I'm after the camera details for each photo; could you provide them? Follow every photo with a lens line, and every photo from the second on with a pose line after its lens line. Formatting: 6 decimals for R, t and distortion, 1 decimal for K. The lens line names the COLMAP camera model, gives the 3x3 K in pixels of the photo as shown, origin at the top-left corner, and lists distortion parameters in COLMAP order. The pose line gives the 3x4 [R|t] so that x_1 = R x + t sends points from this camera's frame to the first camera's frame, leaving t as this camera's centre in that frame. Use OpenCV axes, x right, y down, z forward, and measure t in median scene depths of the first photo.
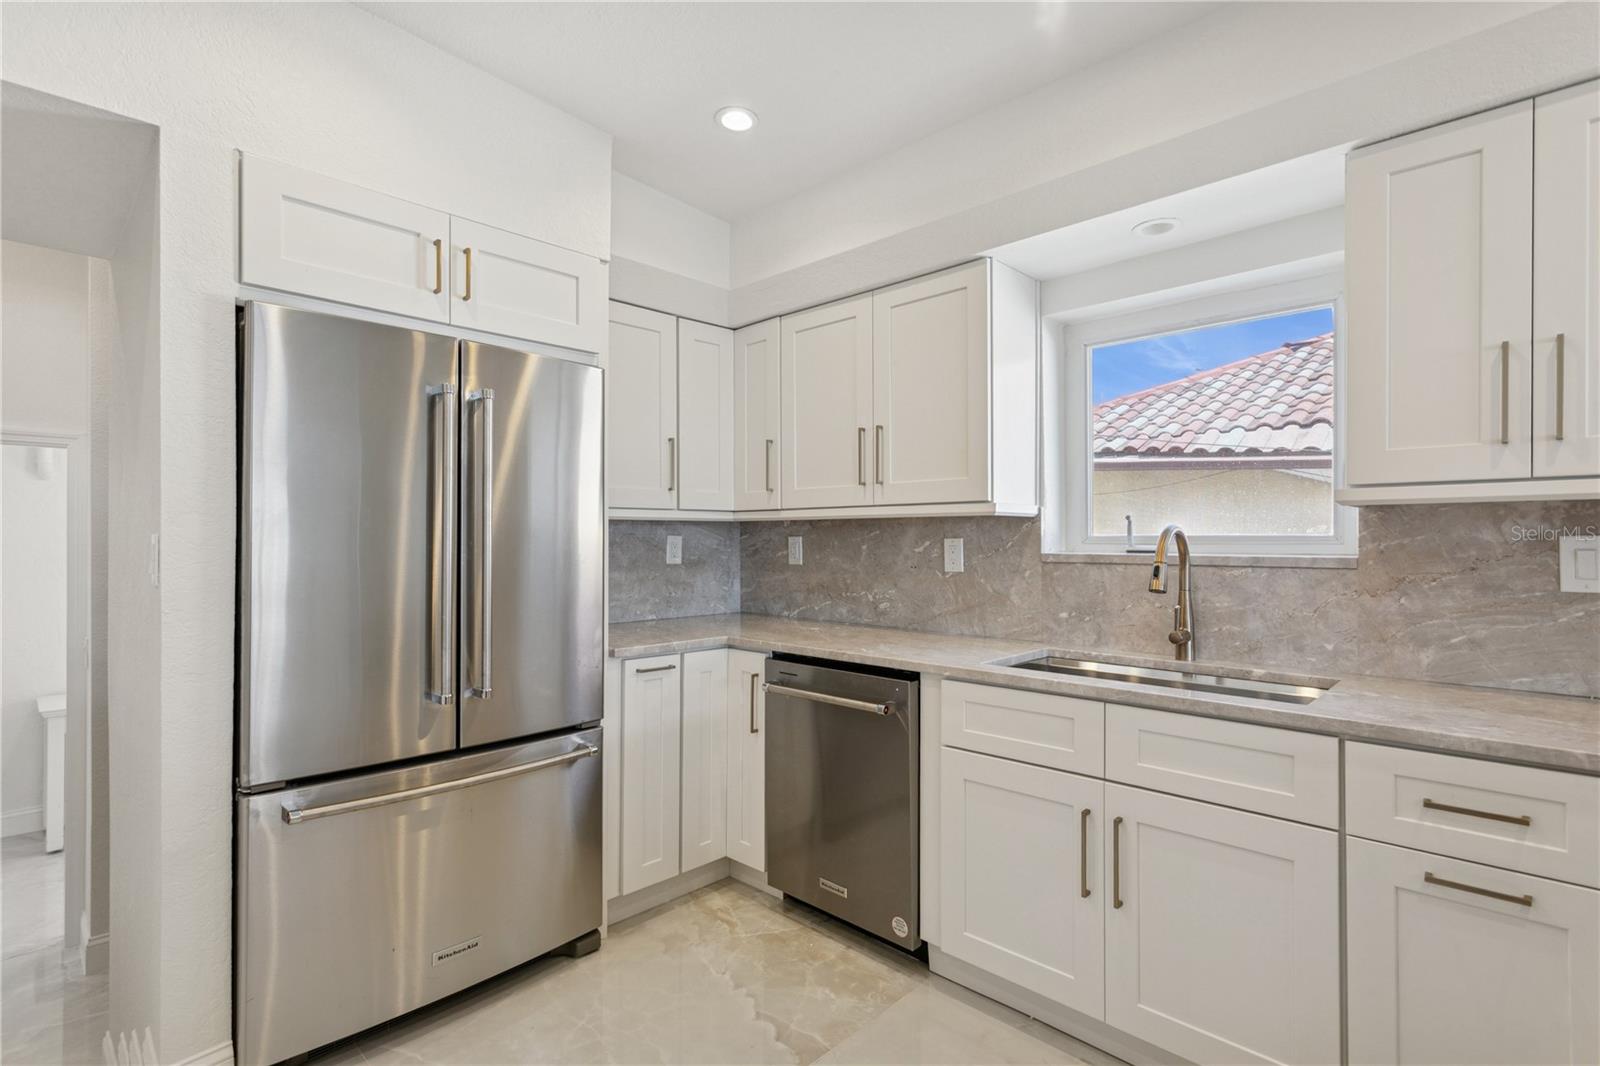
lens RADIAL K [[766.4, 0, 799.8], [0, 766.4, 537.2], [0, 0, 1]] dist [0.004527, 0.001813]
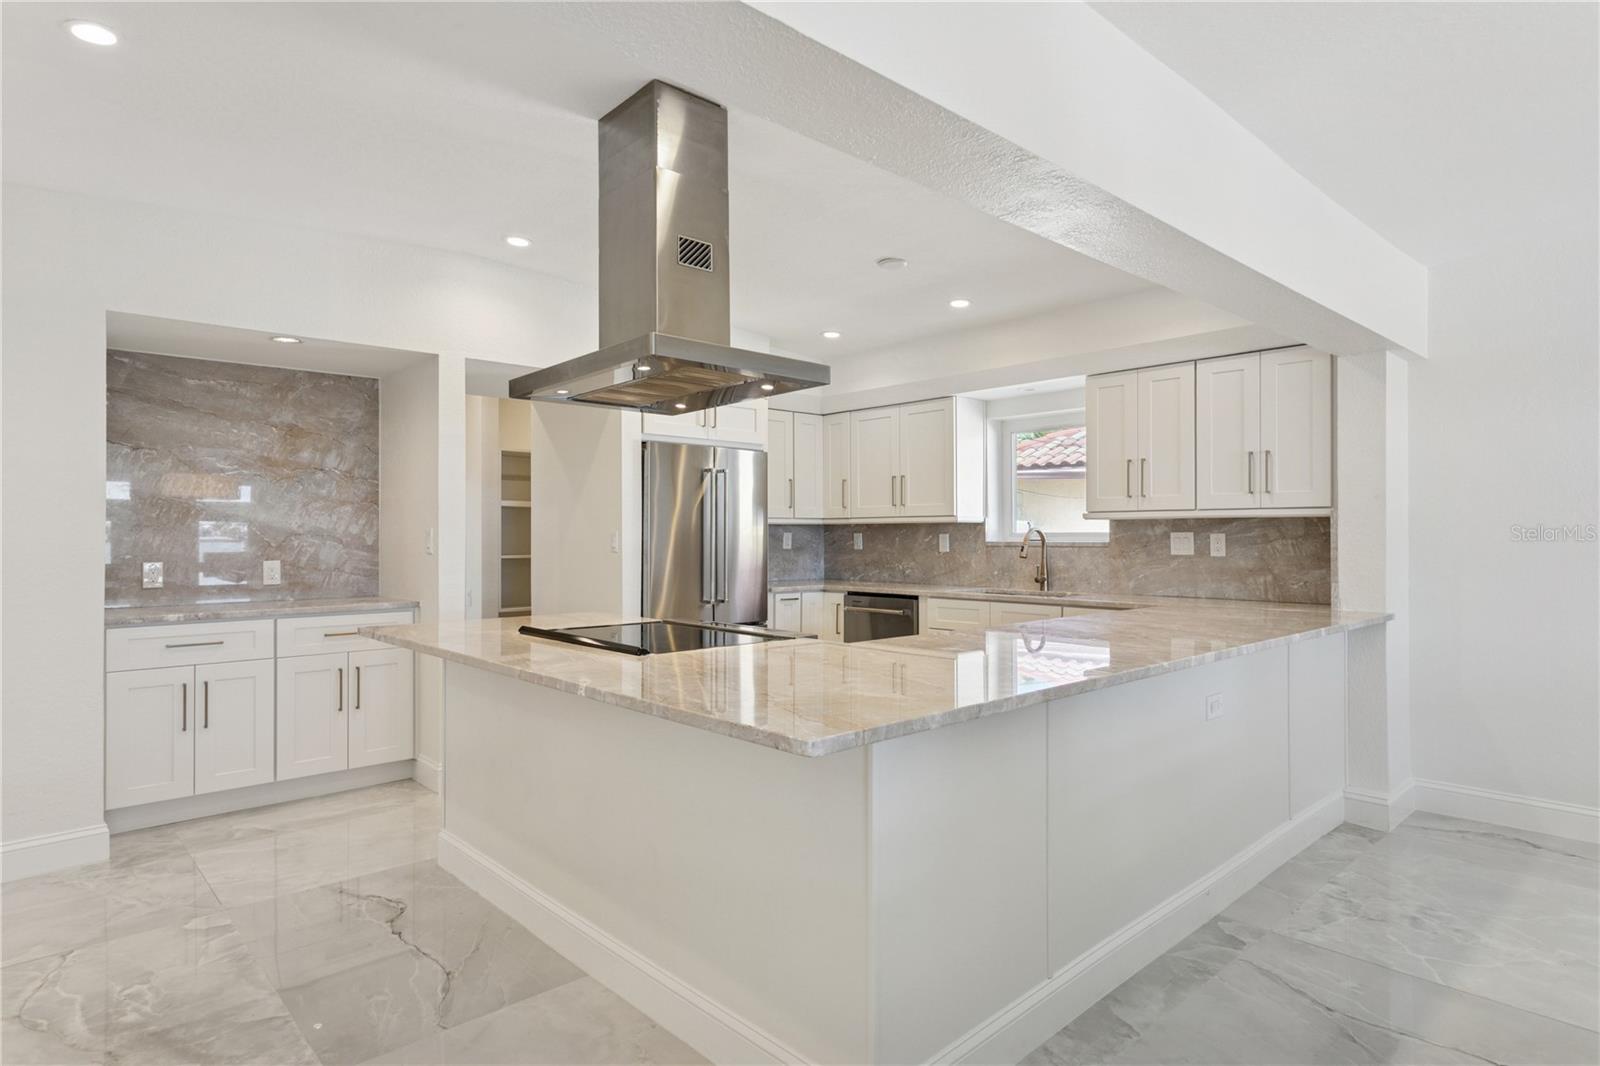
lens RADIAL K [[887.2, 0, 804.6], [0, 887.2, 530.4], [0, 0, 1]] dist [-0.002066, 0.006150]
pose [[0.998669, -0.000100, -0.051584, -0.027783], [-0.000216, 0.999981, -0.006108, 0.006157], [0.051584, 0.006111, 0.998650, -1.212359]]
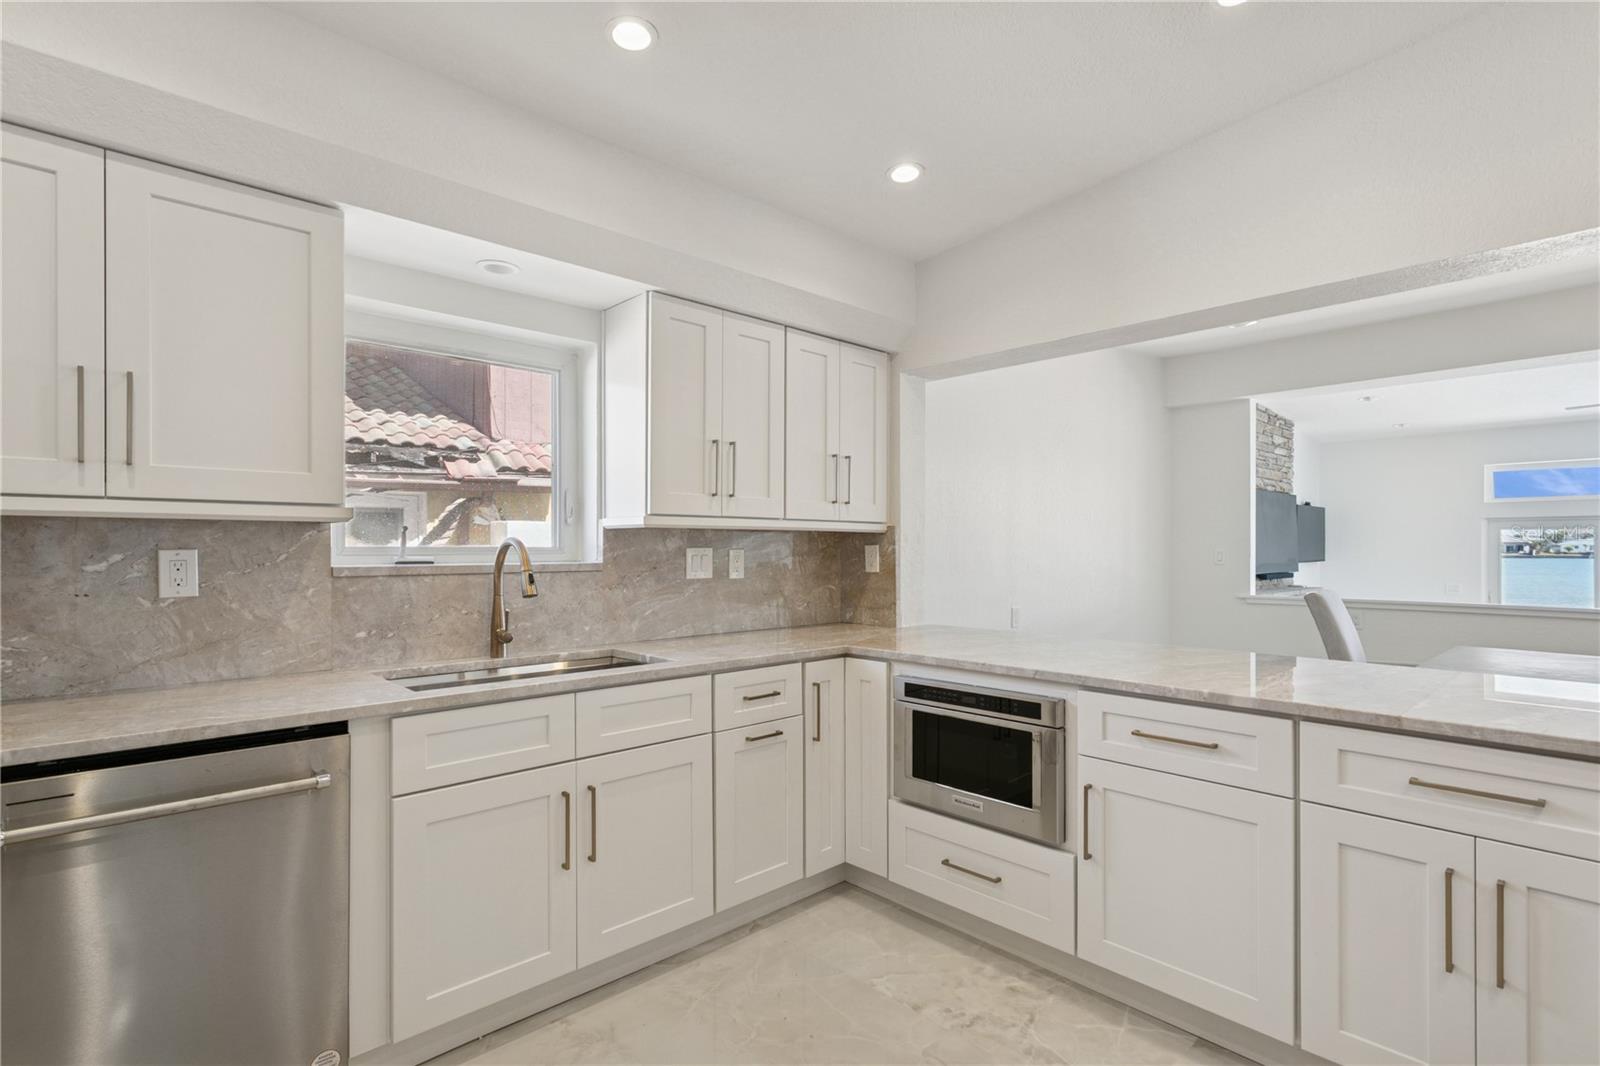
lens RADIAL K [[766.4, 0, 805.9], [0, 766.4, 539.2], [0, 0, 1]] dist [0.004527, 0.001813]
pose [[0.063127, 0.012257, 0.997930, -0.487638], [-0.000885, 0.999925, -0.012225, -0.000380], [-0.998005, -0.000111, 0.063133, 0.387094]]
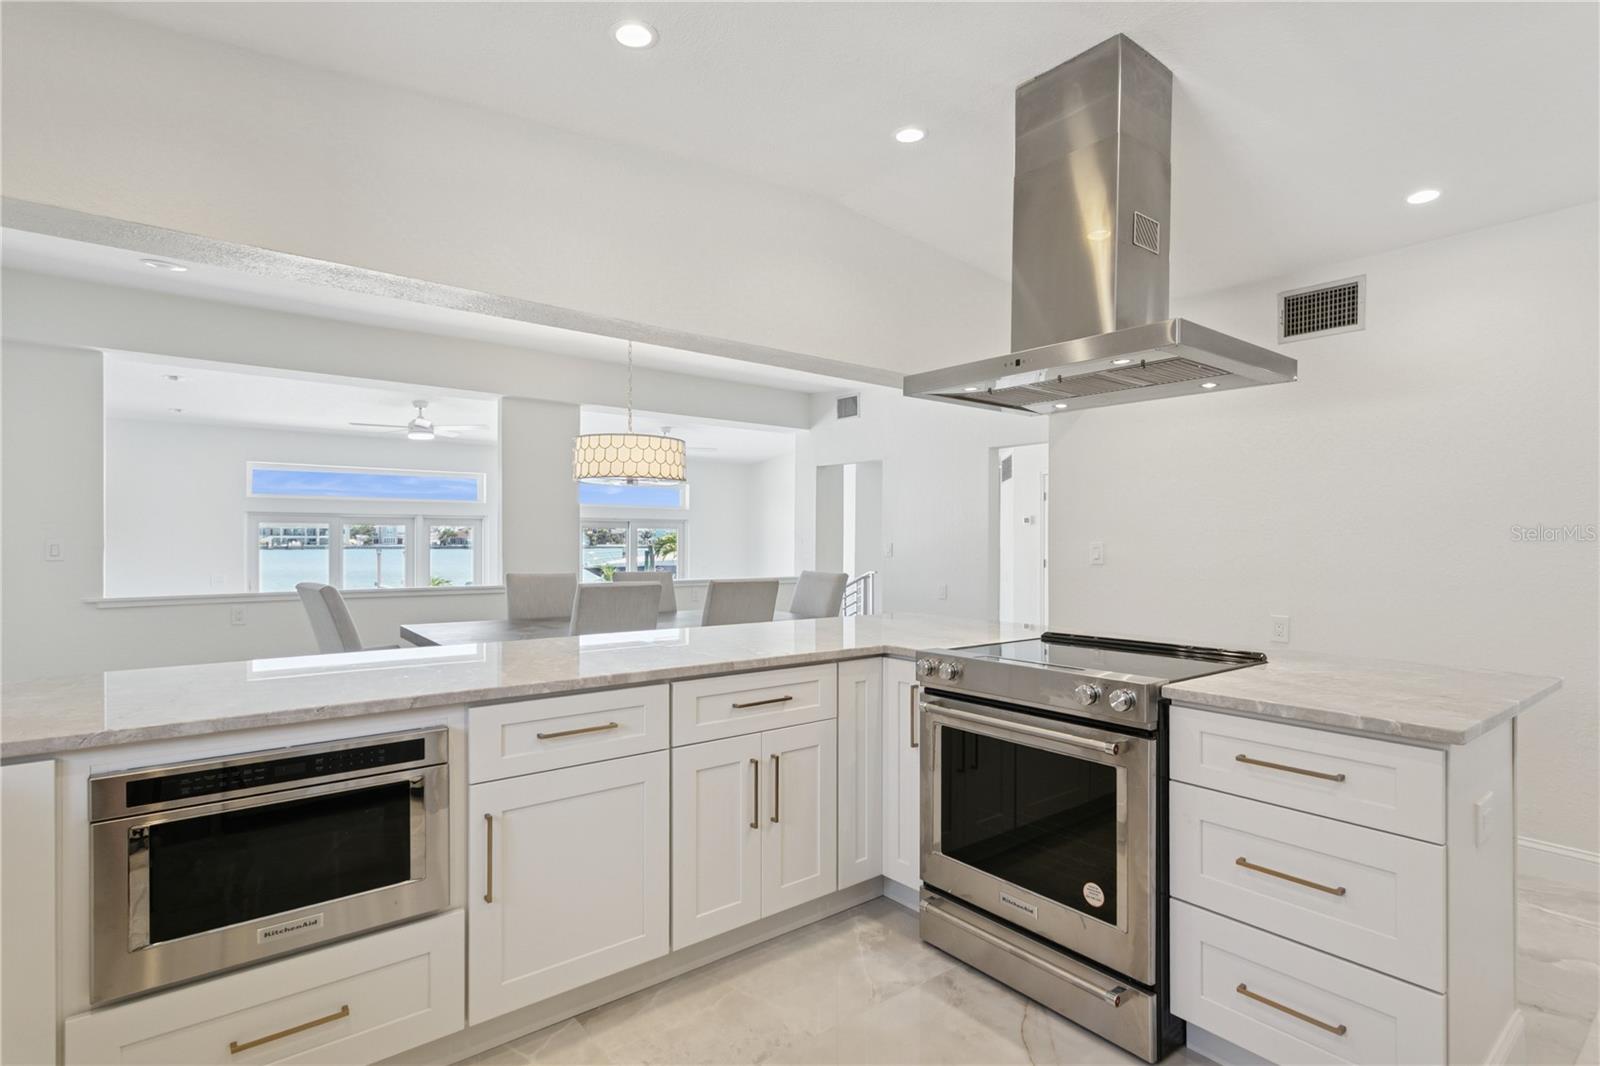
lens RADIAL K [[766.4, 0, 810.0], [0, 766.4, 544.9], [0, 0, 1]] dist [0.004527, 0.001813]
pose [[-0.990684, -0.000414, 0.136180, -0.059141], [0.000197, 0.999990, 0.004478, 0.001969], [-0.136180, 0.004463, -0.990674, 0.771865]]
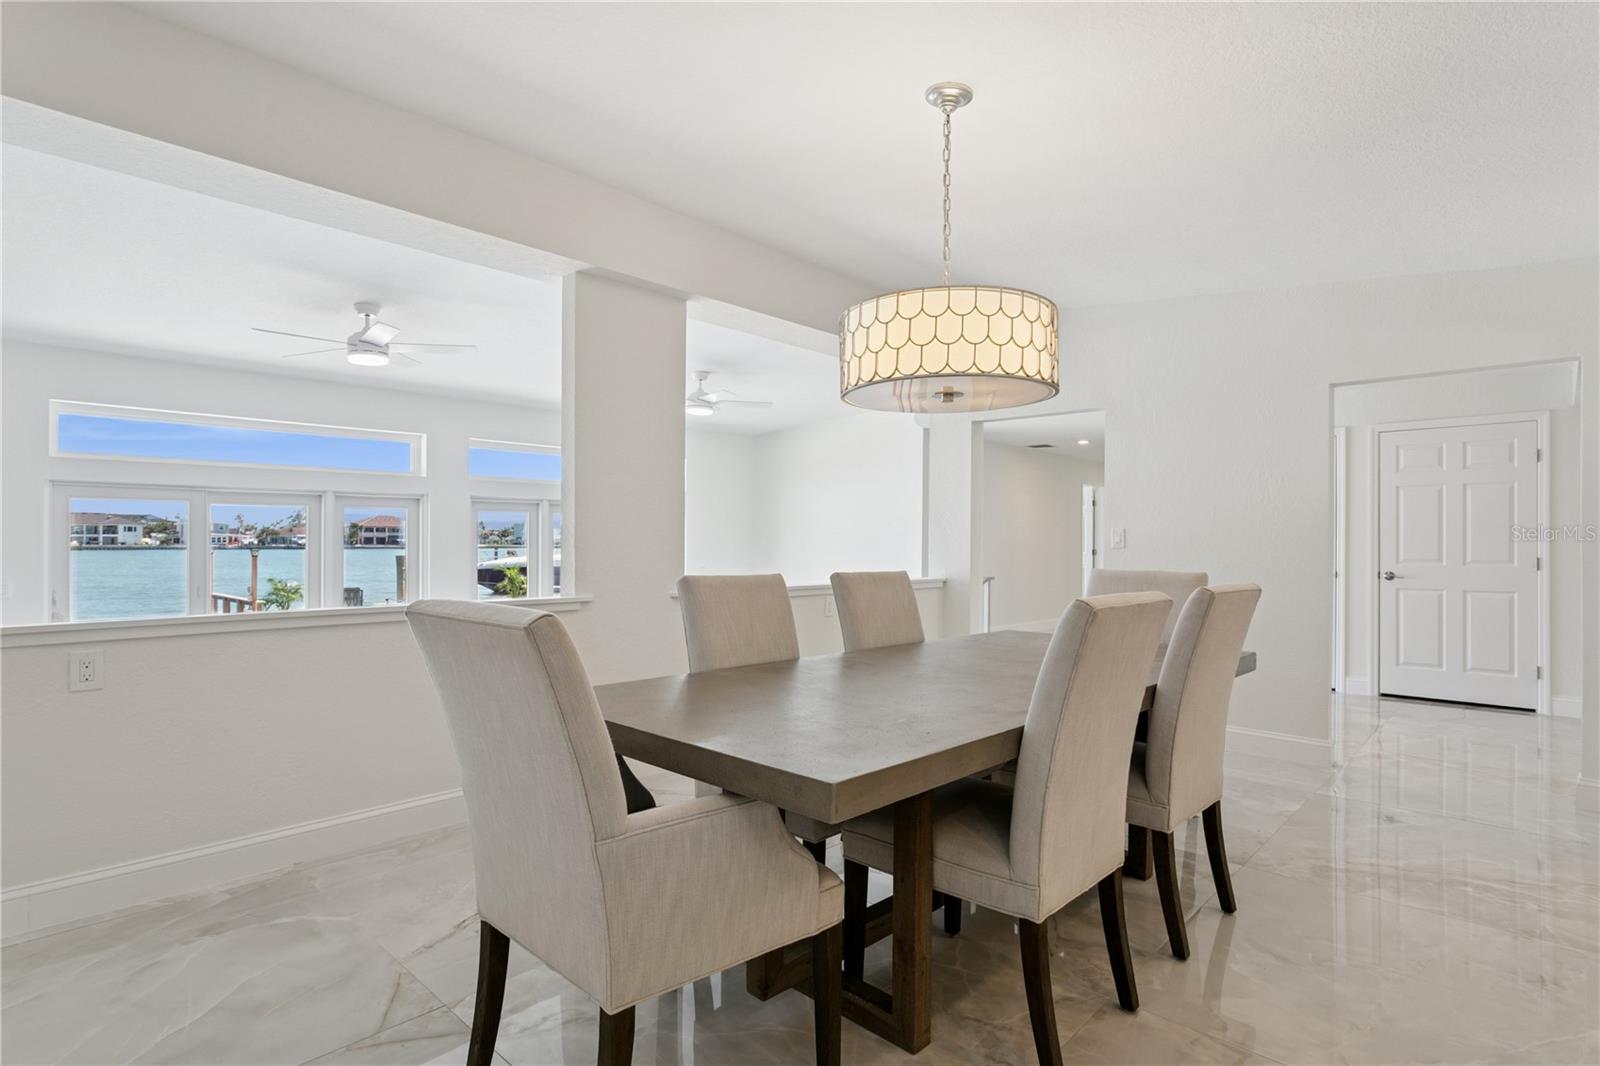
lens RADIAL K [[822.7, 0, 799.3], [0, 822.7, 528.0], [0, 0, 1]] dist [0.000036, 0.001219]
pose [[-0.999999, -0.000777, 0.000879, 0.757152], [-0.000792, 0.999858, -0.016844, 0.036233], [-0.000865, -0.016845, -0.999858, 0.048413]]
